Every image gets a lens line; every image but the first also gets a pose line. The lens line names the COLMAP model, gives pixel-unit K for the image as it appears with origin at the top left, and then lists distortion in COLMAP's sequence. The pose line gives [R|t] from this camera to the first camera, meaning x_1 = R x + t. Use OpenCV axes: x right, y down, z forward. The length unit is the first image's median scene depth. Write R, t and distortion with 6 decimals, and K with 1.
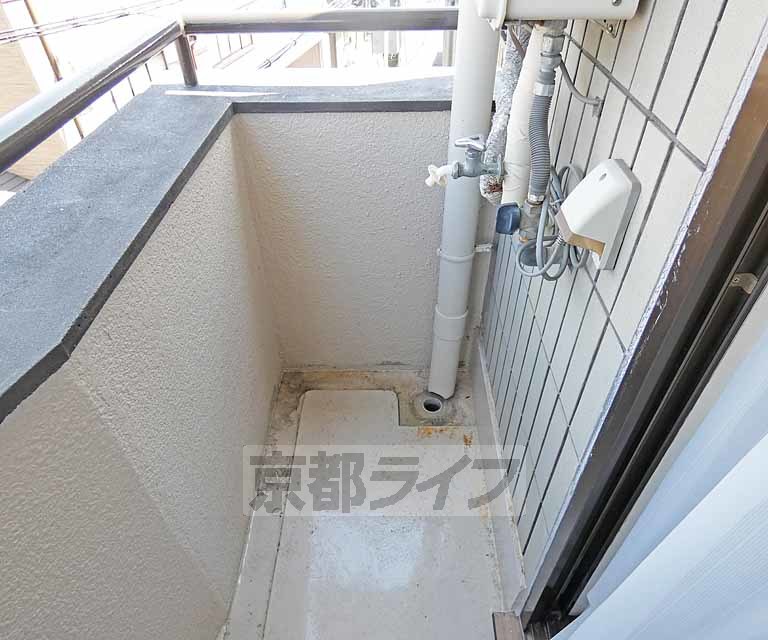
lens RADIAL K [[515.0, 0, 384.0], [0, 515.0, 320.0], [0, 0, 1]] dist [0.000260, 0.002403]
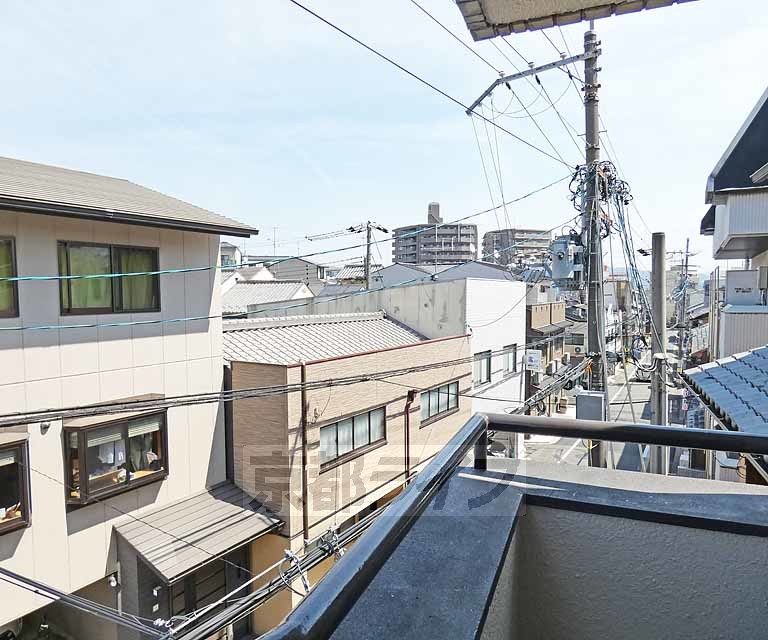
lens RADIAL K [[515.0, 0, 384.0], [0, 515.0, 320.0], [0, 0, 1]] dist [0.000260, 0.002403]
pose [[0.933850, 0.027187, -0.356631, -0.185362], [-0.240441, 0.785901, -0.569690, -0.037770], [0.264788, 0.617754, 0.740451, -0.052326]]
